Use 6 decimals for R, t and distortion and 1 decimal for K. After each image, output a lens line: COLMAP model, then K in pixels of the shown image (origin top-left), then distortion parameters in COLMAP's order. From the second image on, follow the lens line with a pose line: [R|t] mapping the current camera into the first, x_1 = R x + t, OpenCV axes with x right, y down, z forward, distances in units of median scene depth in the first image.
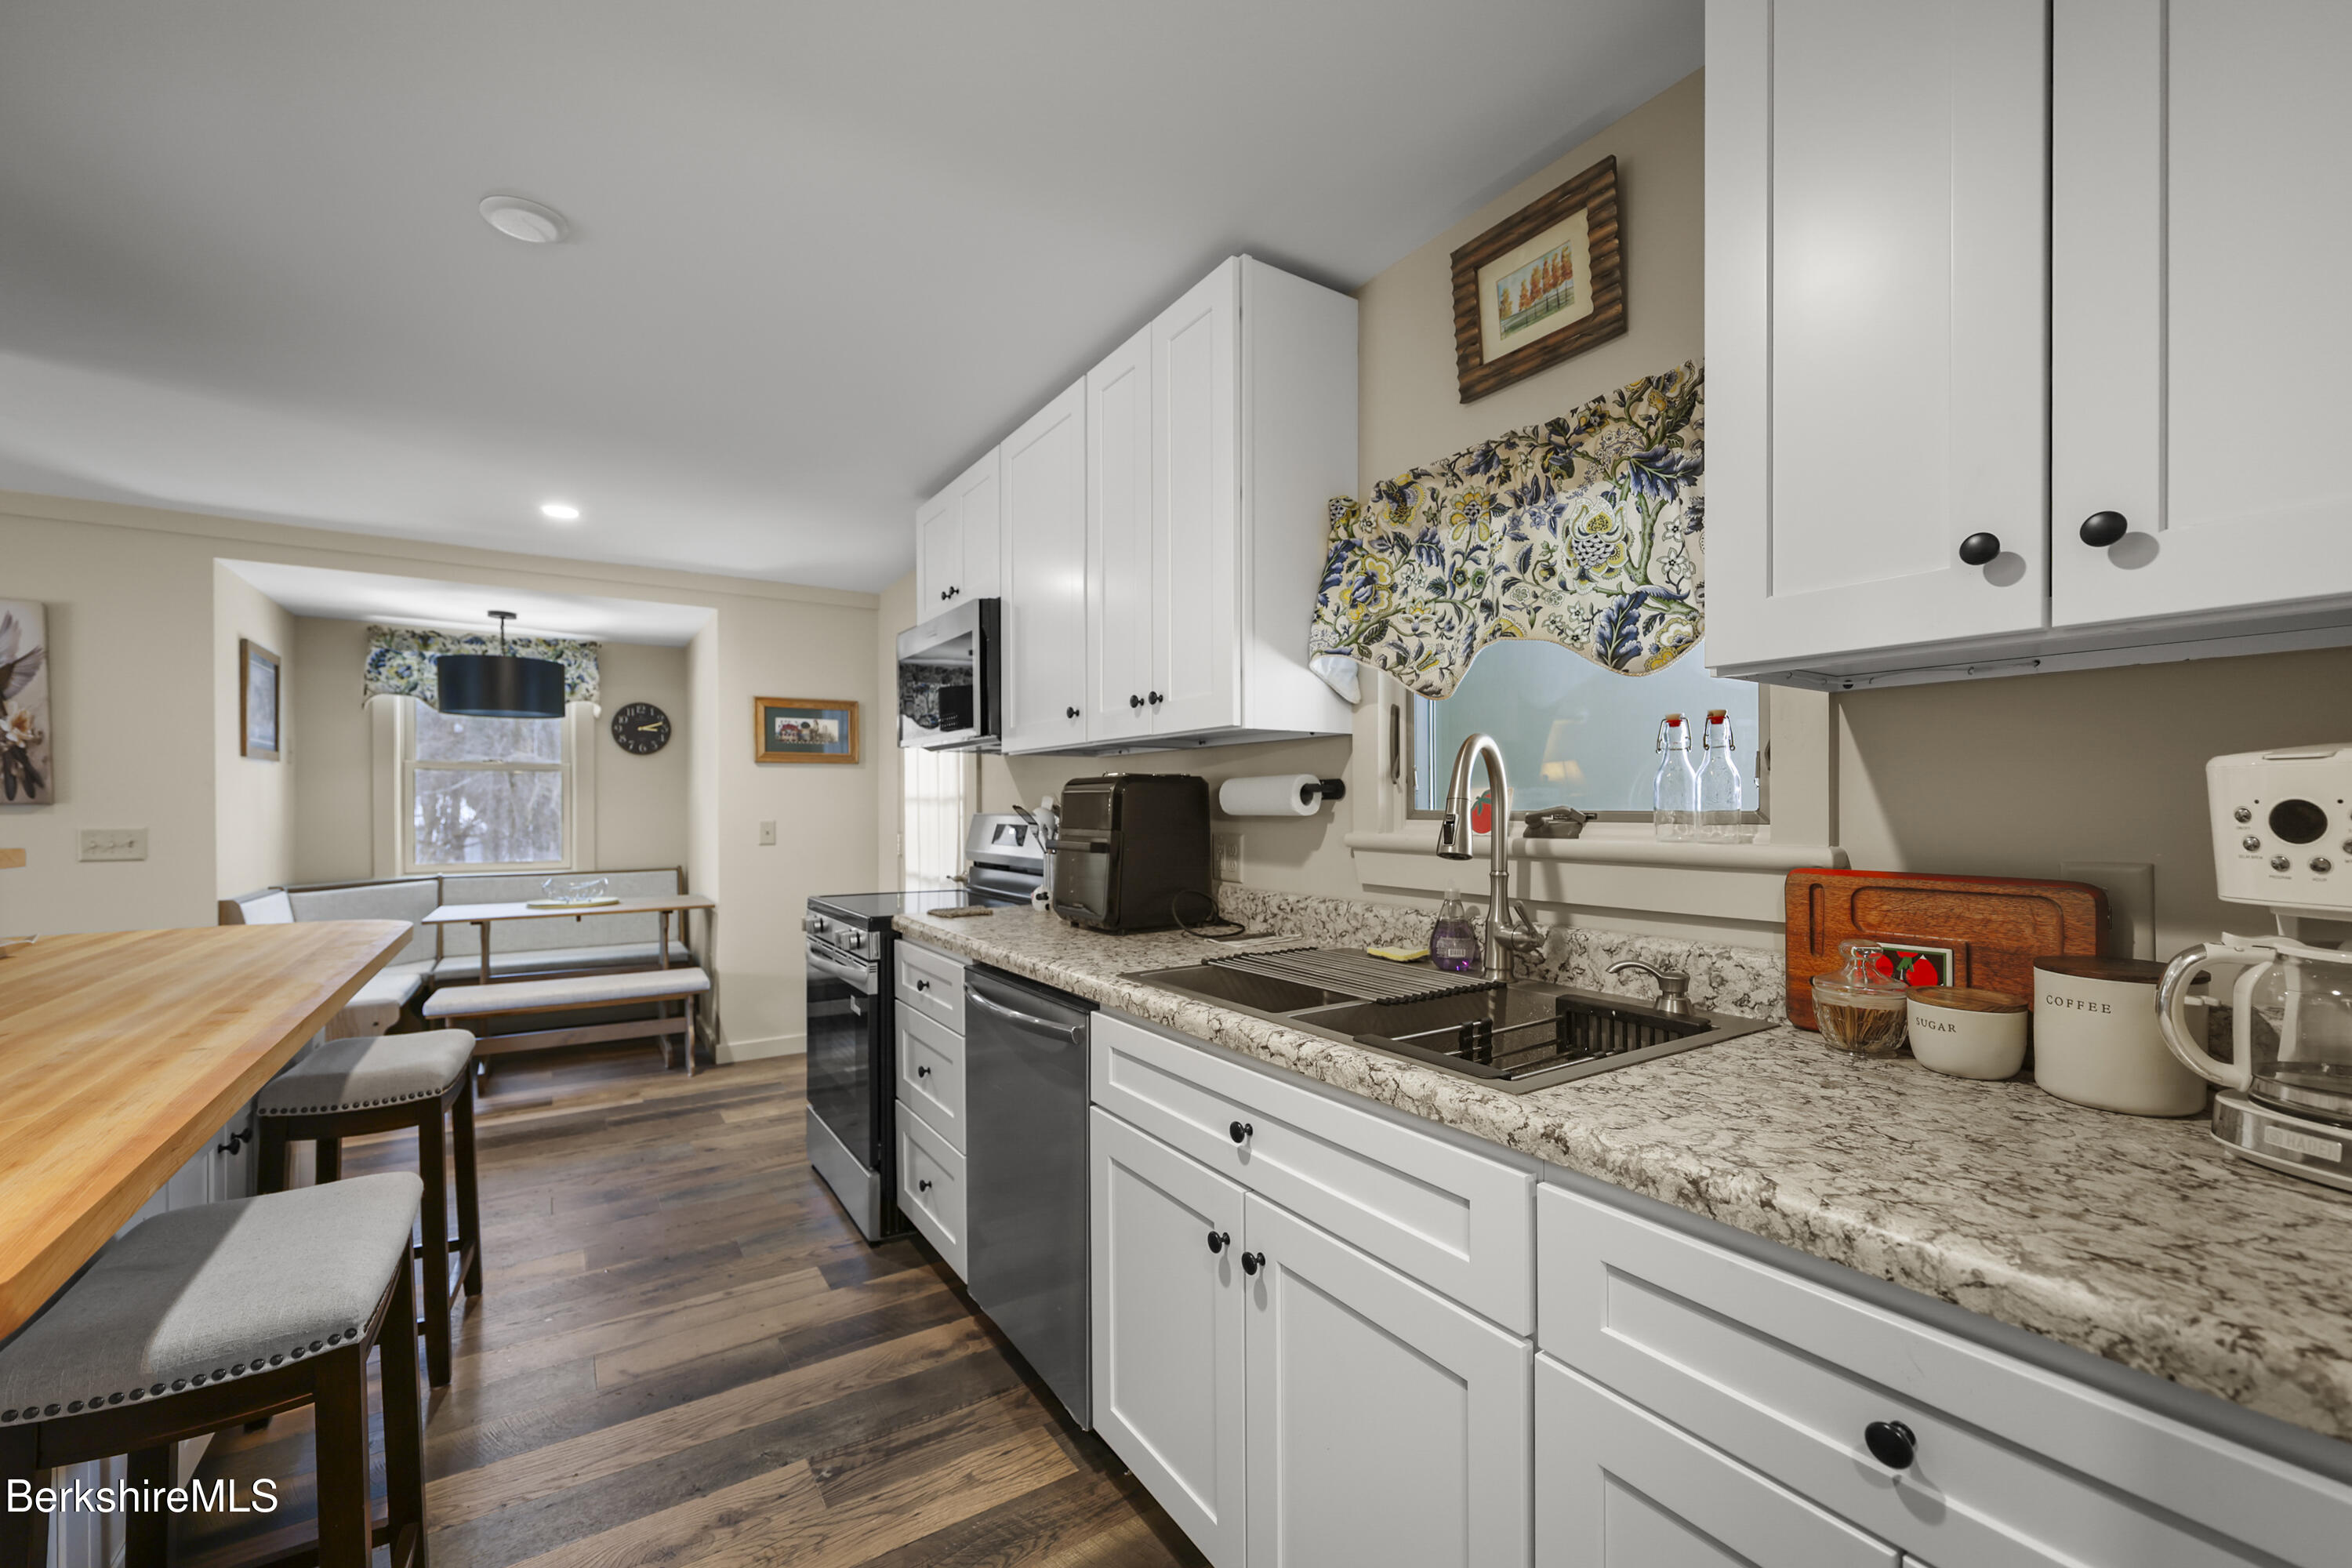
lens RADIAL K [[957.6, 0, 1177.2], [0, 957.6, 812.0], [0, 0, 1]] dist [-0.000658, 0.000349]
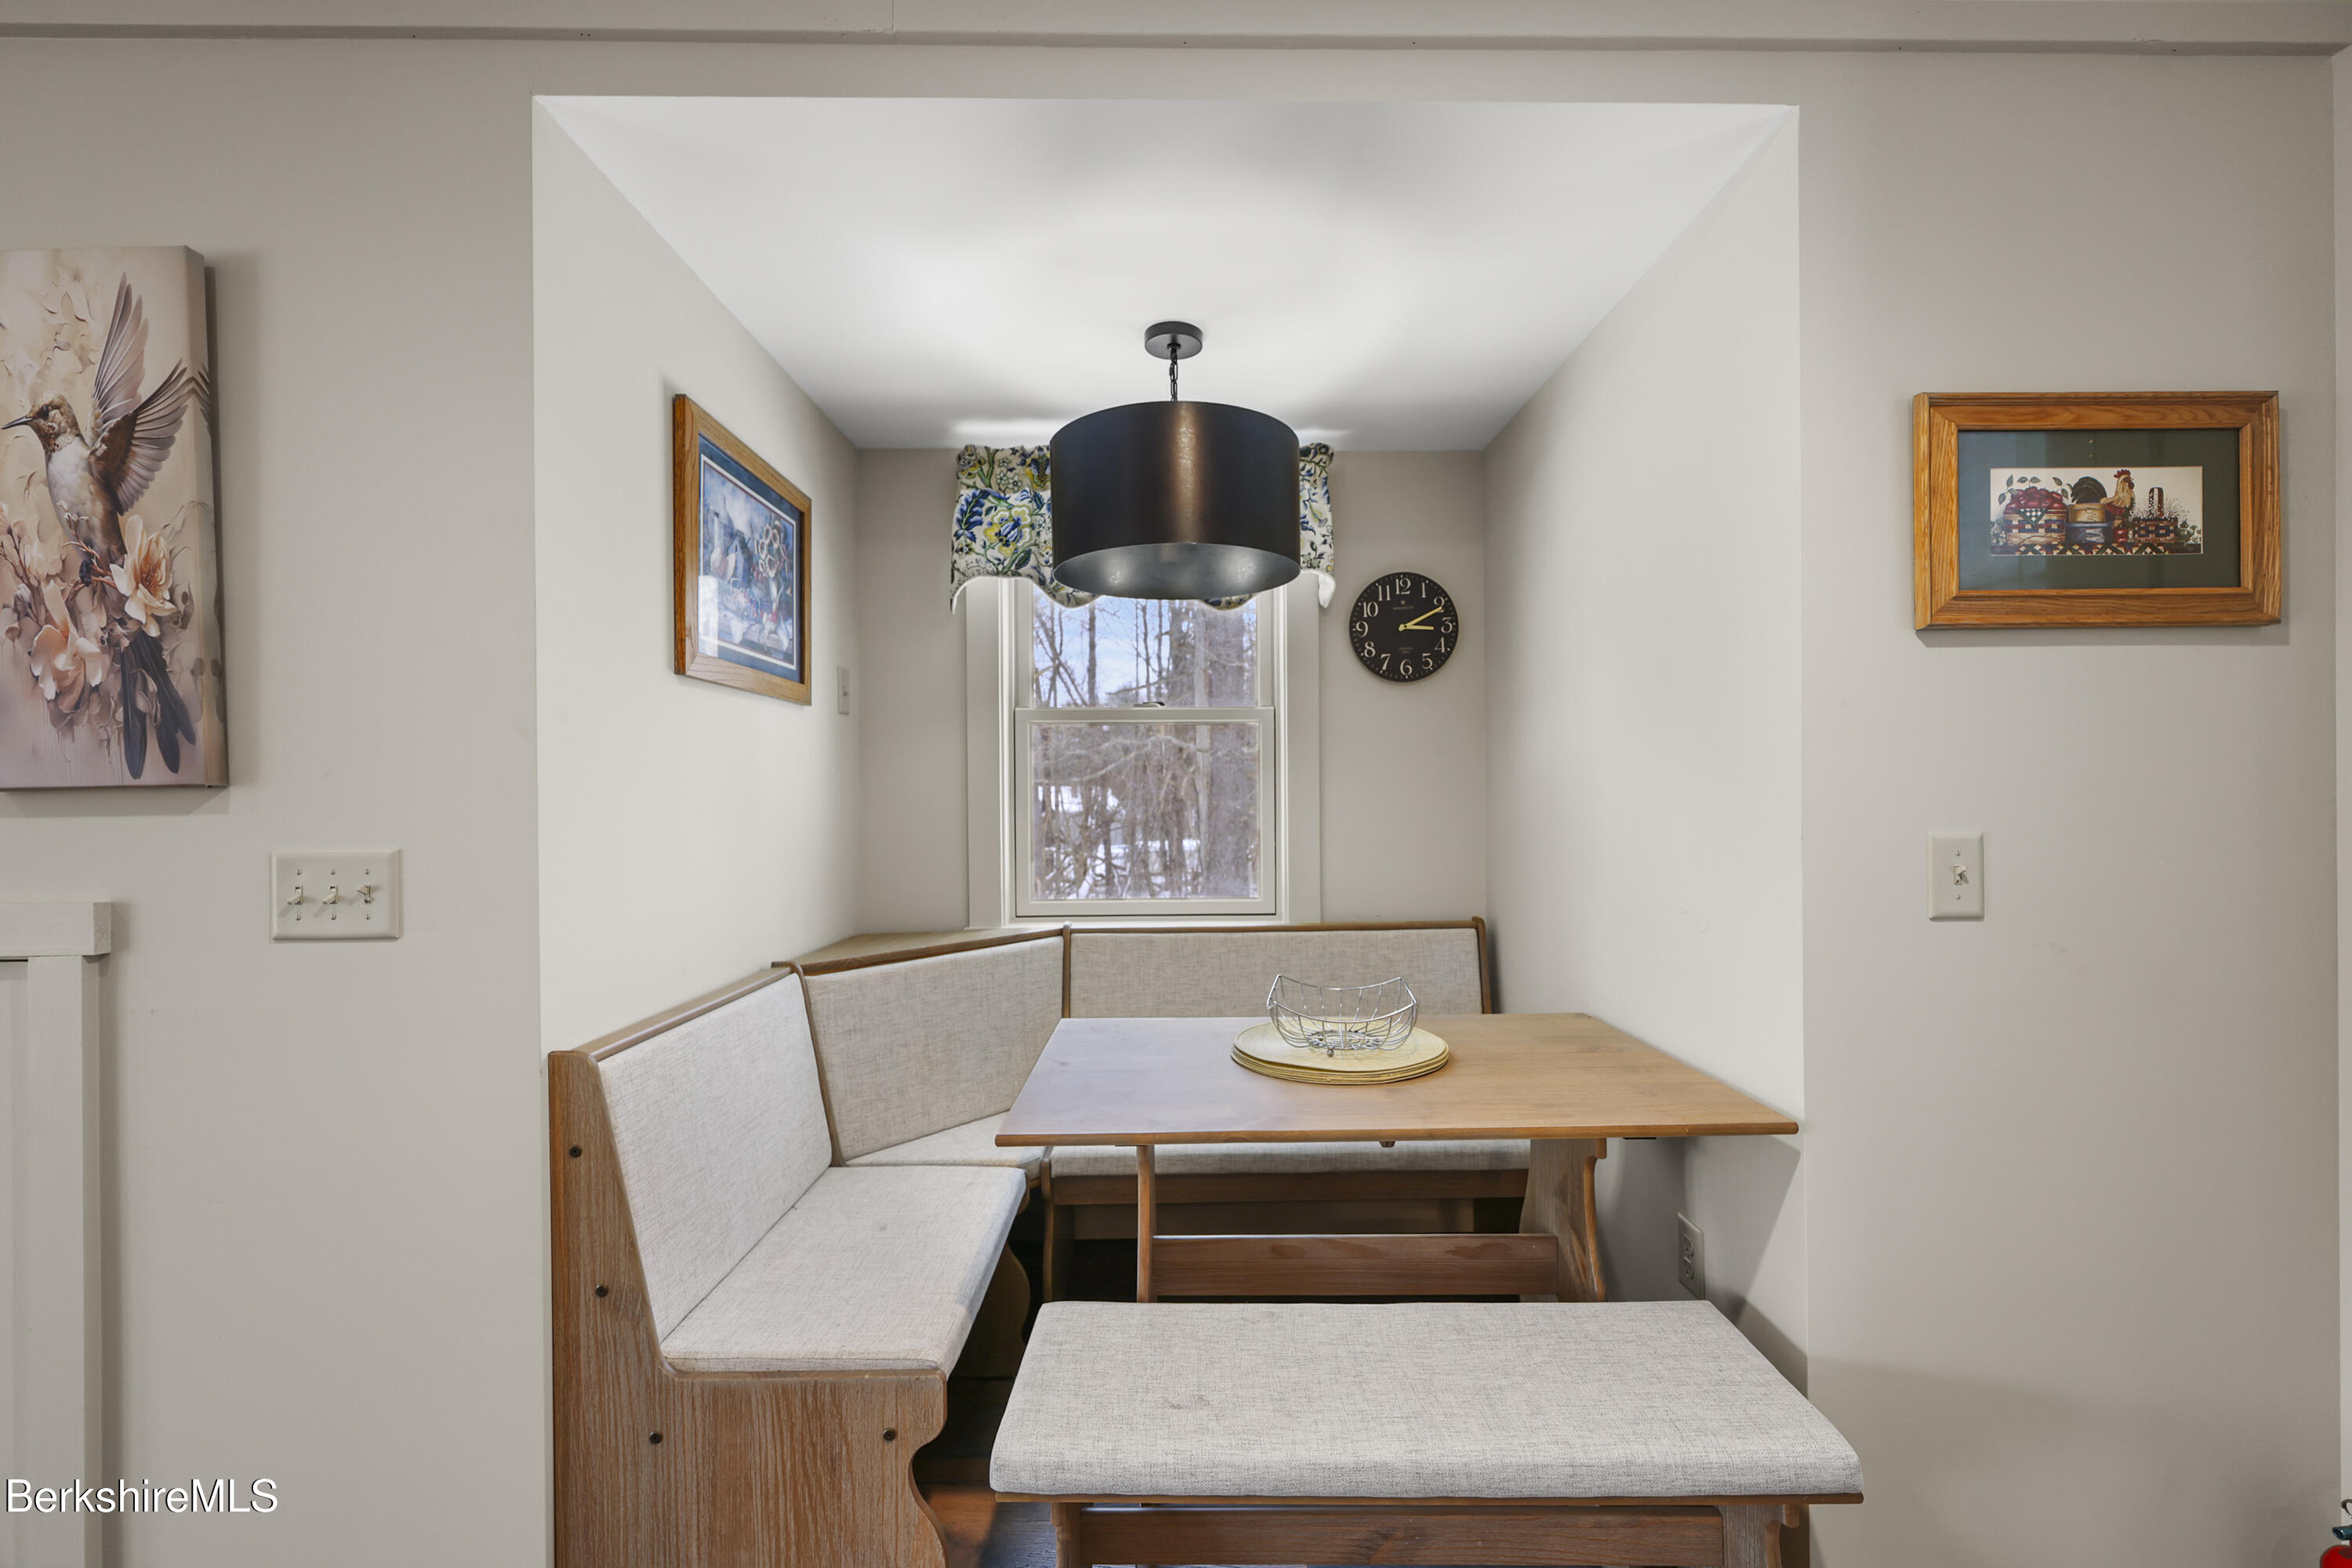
lens RADIAL K [[952.4, 0, 1183.7], [0, 952.4, 793.5], [0, 0, 1]] dist [-0.001463, 0.000188]
pose [[0.845469, -0.005712, -0.533994, -0.665320], [0.002291, 0.999972, -0.007069, -0.002149], [0.534020, 0.004753, 0.845458, 0.901760]]
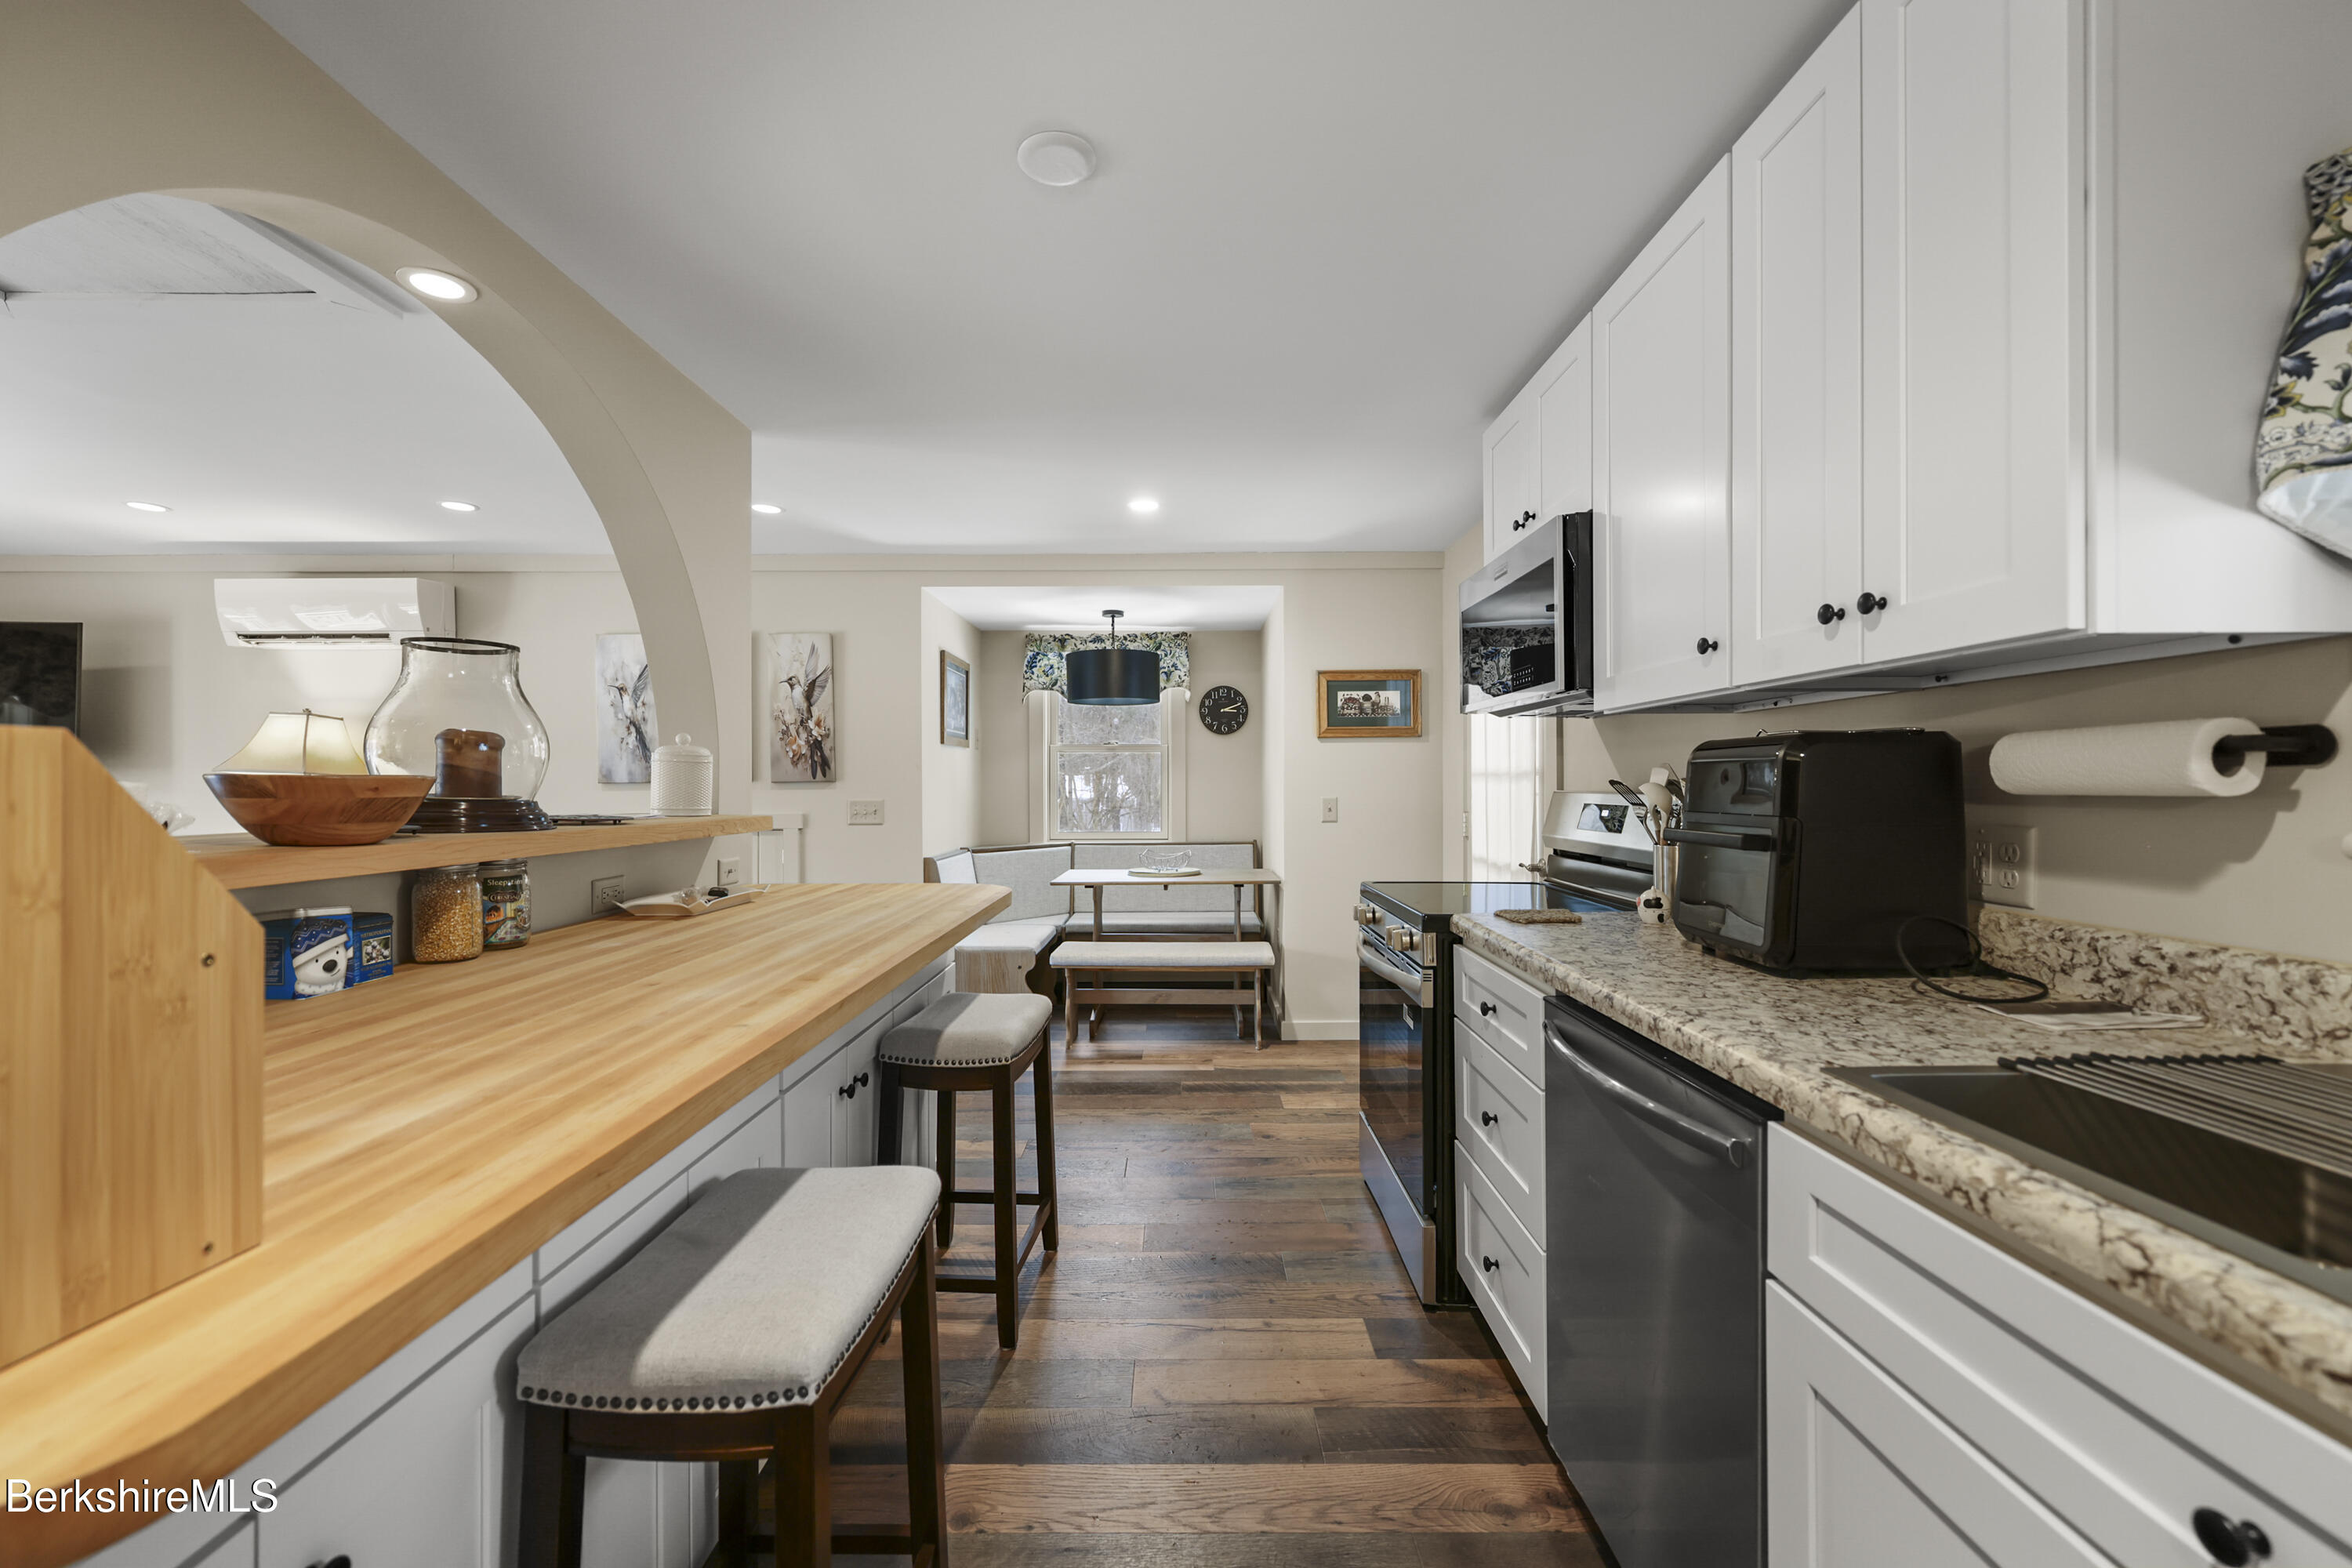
lens RADIAL K [[945.2, 0, 1177.5], [0, 945.2, 785.6], [0, 0, 1]] dist [-0.001212, 0.000130]
pose [[0.834544, -0.000025, -0.550942, -0.037731], [-0.002019, 0.999993, -0.003105, 0.000379], [0.550938, 0.003703, 0.834538, 0.156804]]
